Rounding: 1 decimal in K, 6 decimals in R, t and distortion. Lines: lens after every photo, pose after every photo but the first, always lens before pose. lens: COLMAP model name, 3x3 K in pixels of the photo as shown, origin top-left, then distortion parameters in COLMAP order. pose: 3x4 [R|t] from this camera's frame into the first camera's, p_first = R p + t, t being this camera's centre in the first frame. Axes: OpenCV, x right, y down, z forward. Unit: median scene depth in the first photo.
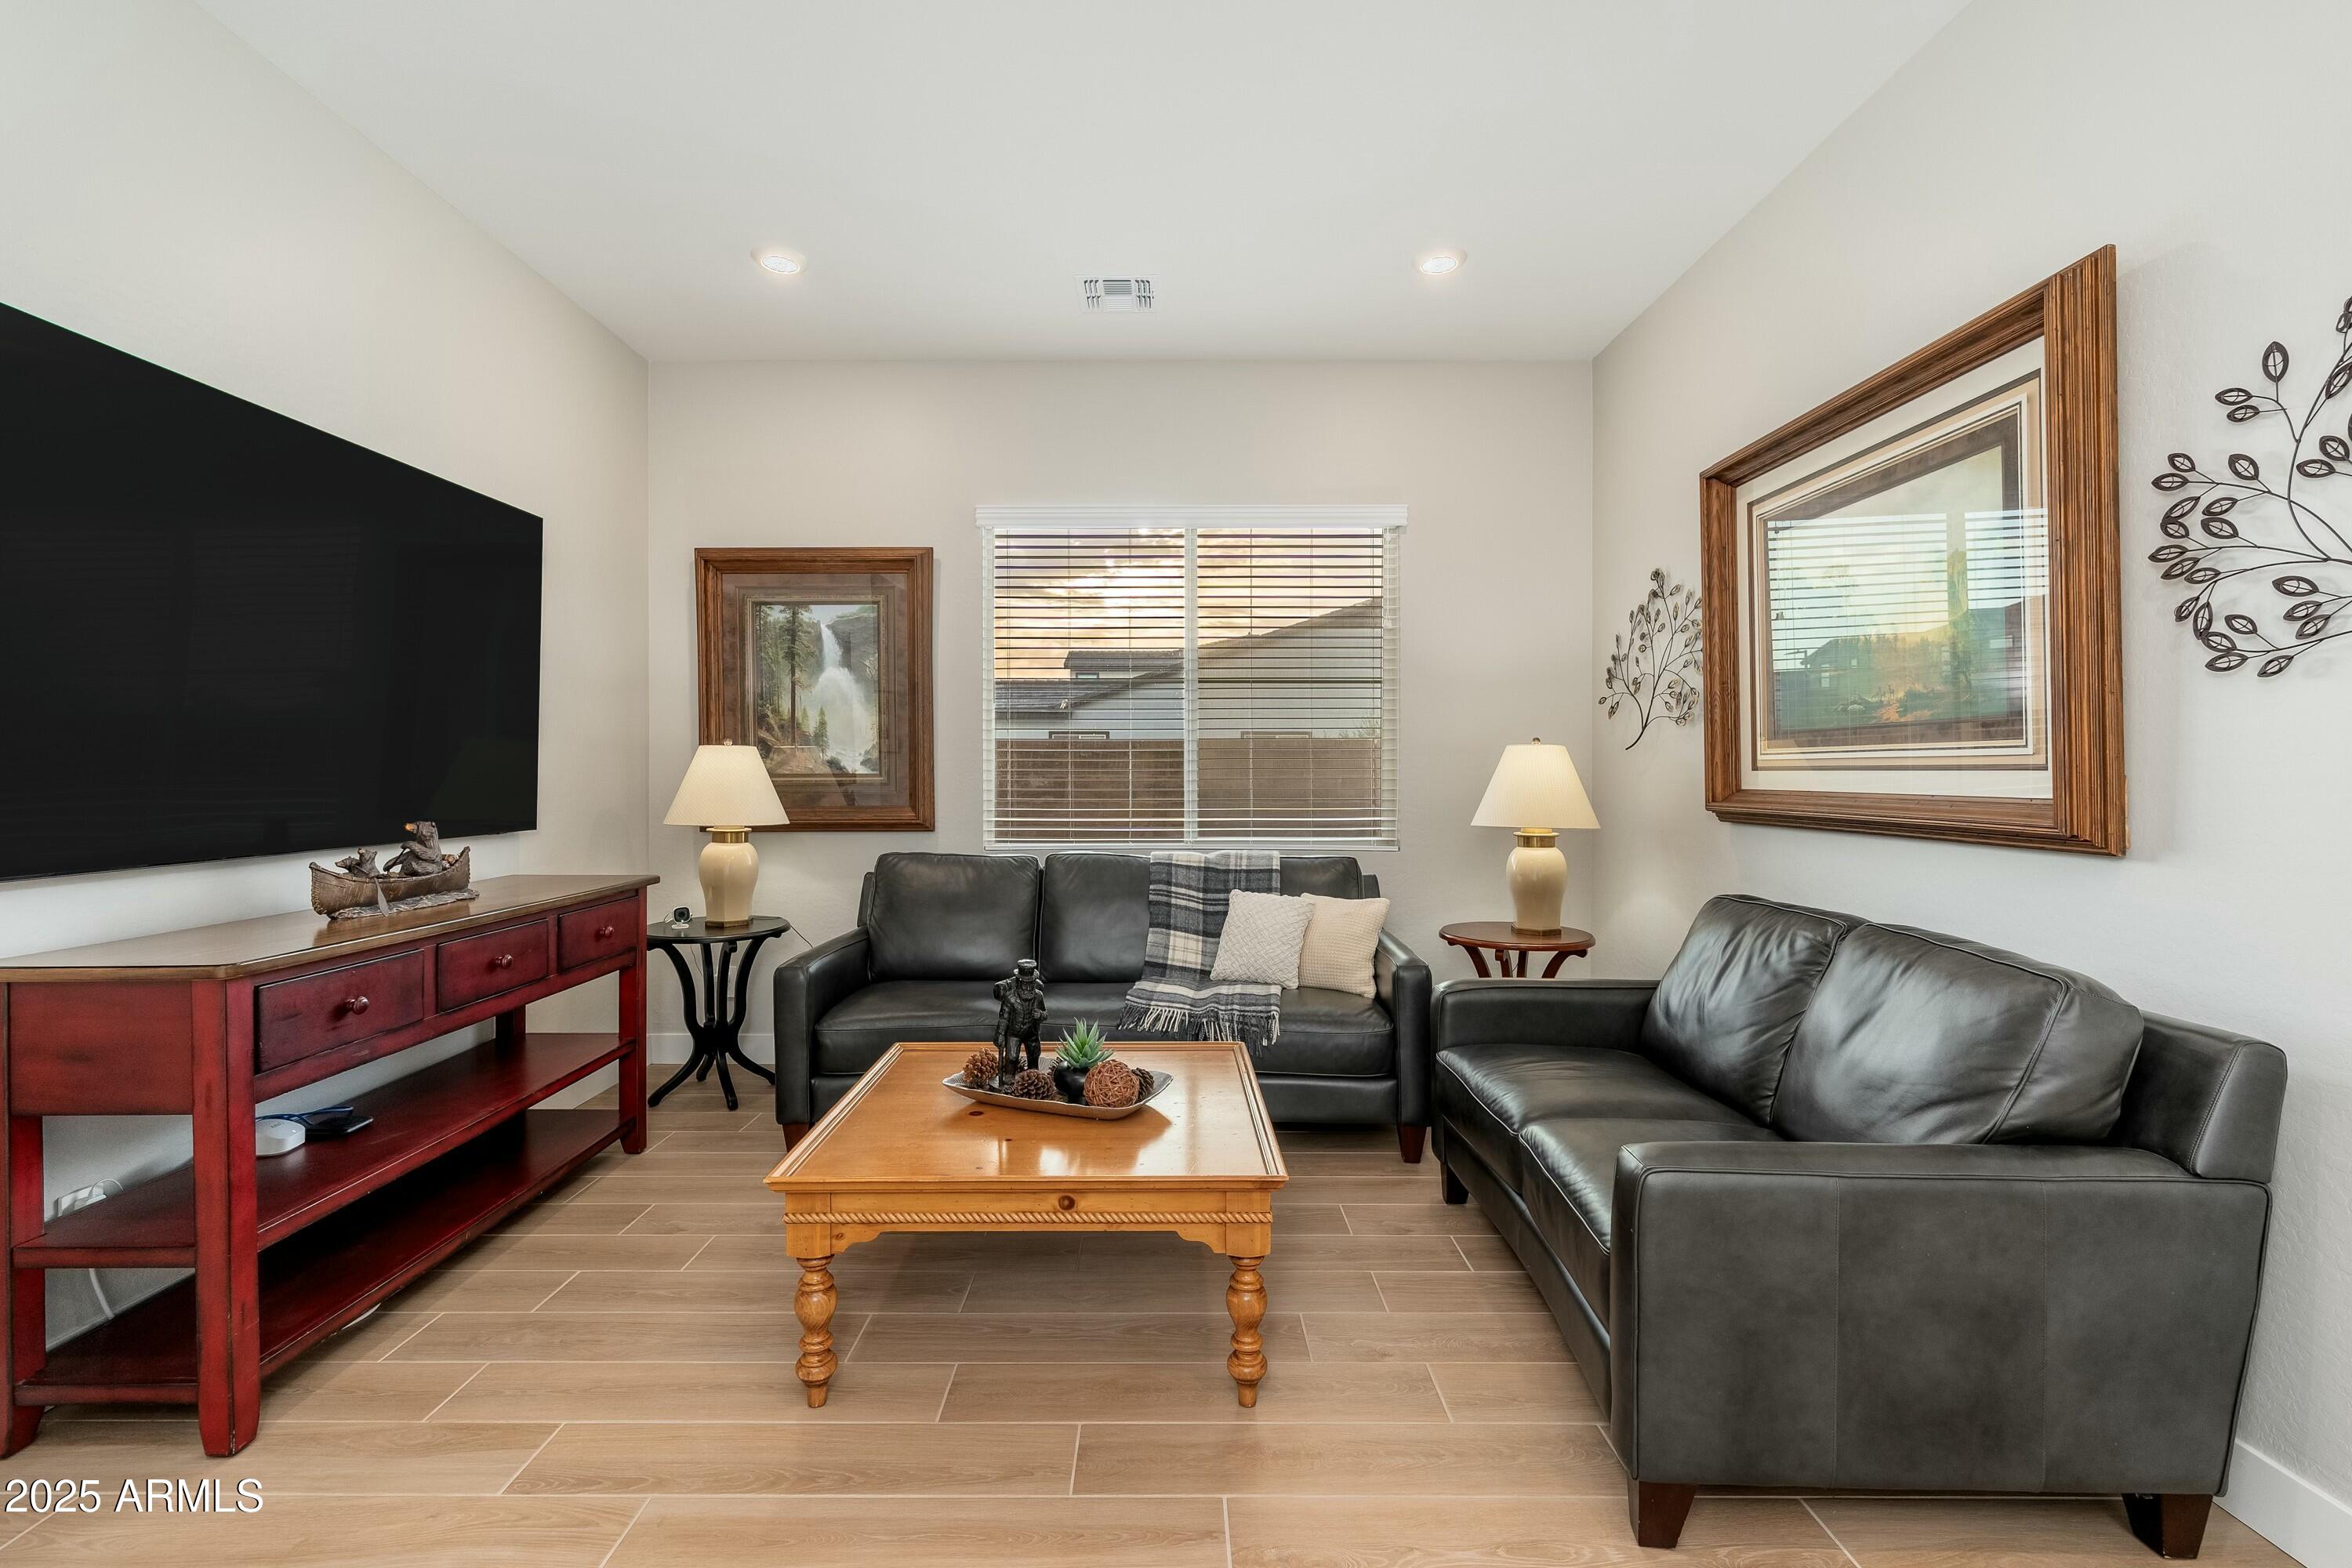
lens RADIAL K [[1049.6, 0, 1176.9], [0, 1049.6, 809.2], [0, 0, 1]] dist [-0.001111, -0.000286]
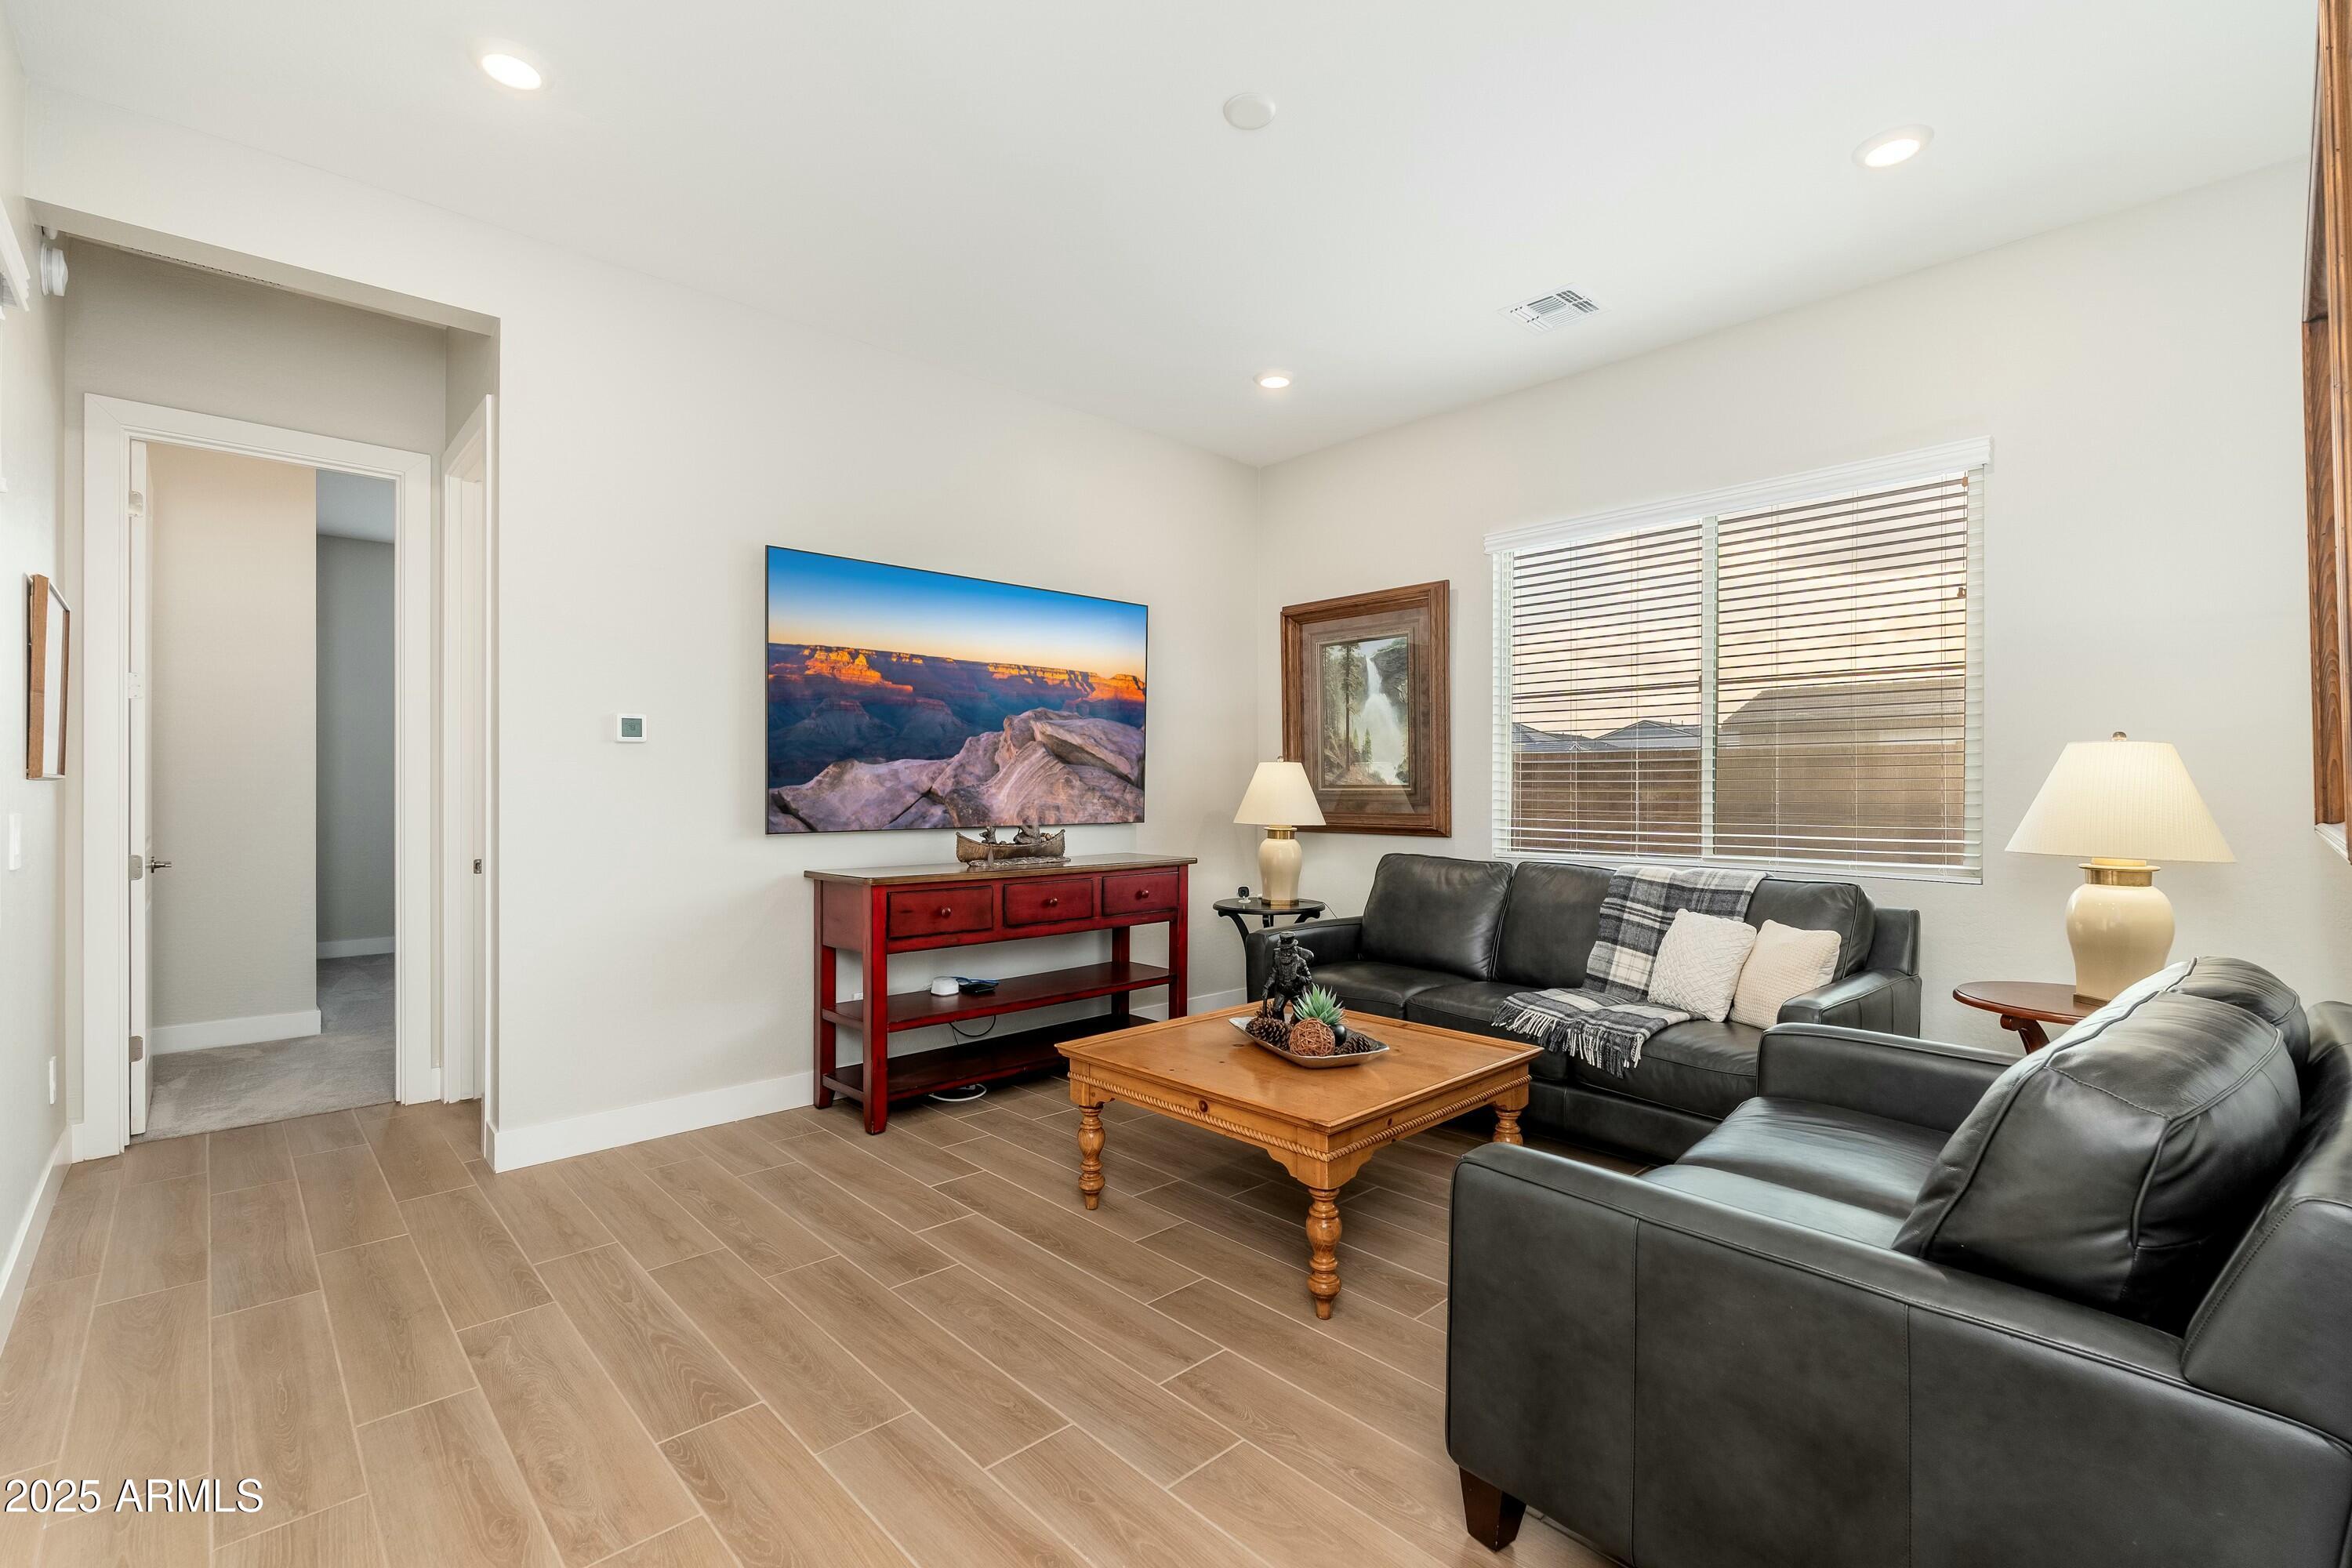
lens RADIAL K [[1048.4, 0, 1169.9], [0, 1048.4, 835.4], [0, 0, 1]] dist [-0.001041, 0.000155]
pose [[0.682695, 0.033835, -0.729919, 0.411746], [-0.028667, 0.999399, 0.019515, 0.006843], [0.730141, 0.007602, 0.683255, 0.038225]]
